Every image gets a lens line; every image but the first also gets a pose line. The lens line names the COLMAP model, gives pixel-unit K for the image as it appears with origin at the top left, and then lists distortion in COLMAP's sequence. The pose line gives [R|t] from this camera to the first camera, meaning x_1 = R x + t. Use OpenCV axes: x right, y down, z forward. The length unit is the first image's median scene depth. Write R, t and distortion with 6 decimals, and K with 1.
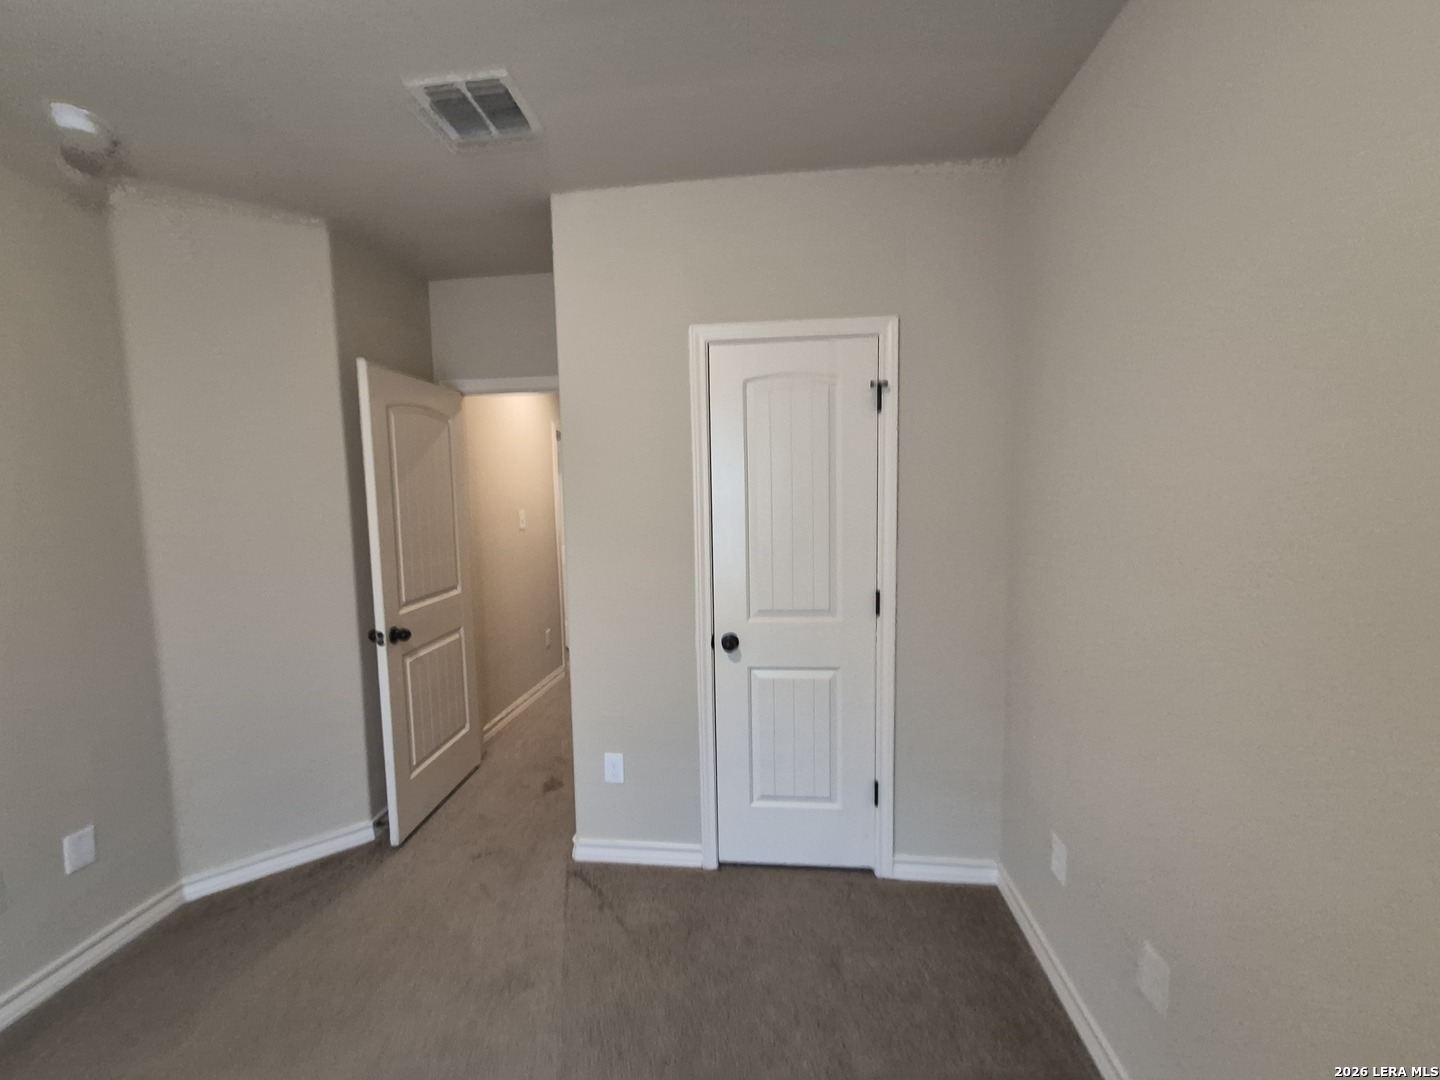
lens RADIAL K [[568.3, 0, 719.1], [0, 568.3, 546.0], [0, 0, 1]] dist [0.008166, 0.000102]
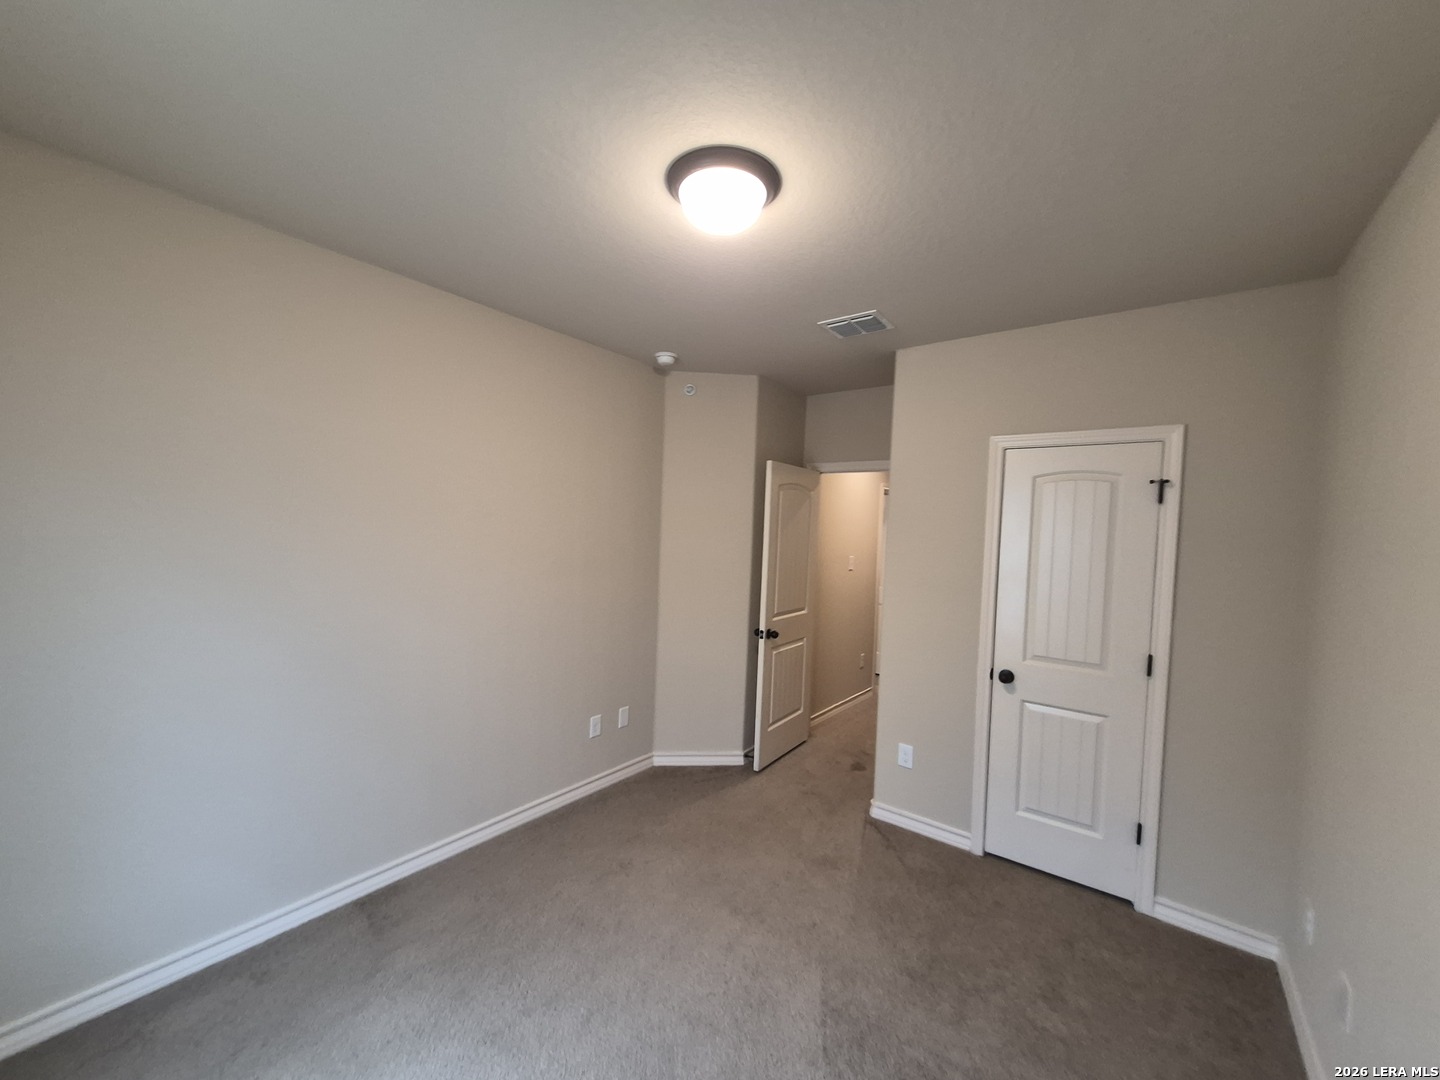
lens RADIAL K [[568.3, 0, 723.2], [0, 568.3, 547.3], [0, 0, 1]] dist [0.008166, 0.000102]
pose [[0.854178, 0.067774, -0.515544, 0.113730], [-0.100796, 0.994245, -0.036298, -0.009978], [0.510117, 0.082969, 0.856094, -0.439250]]
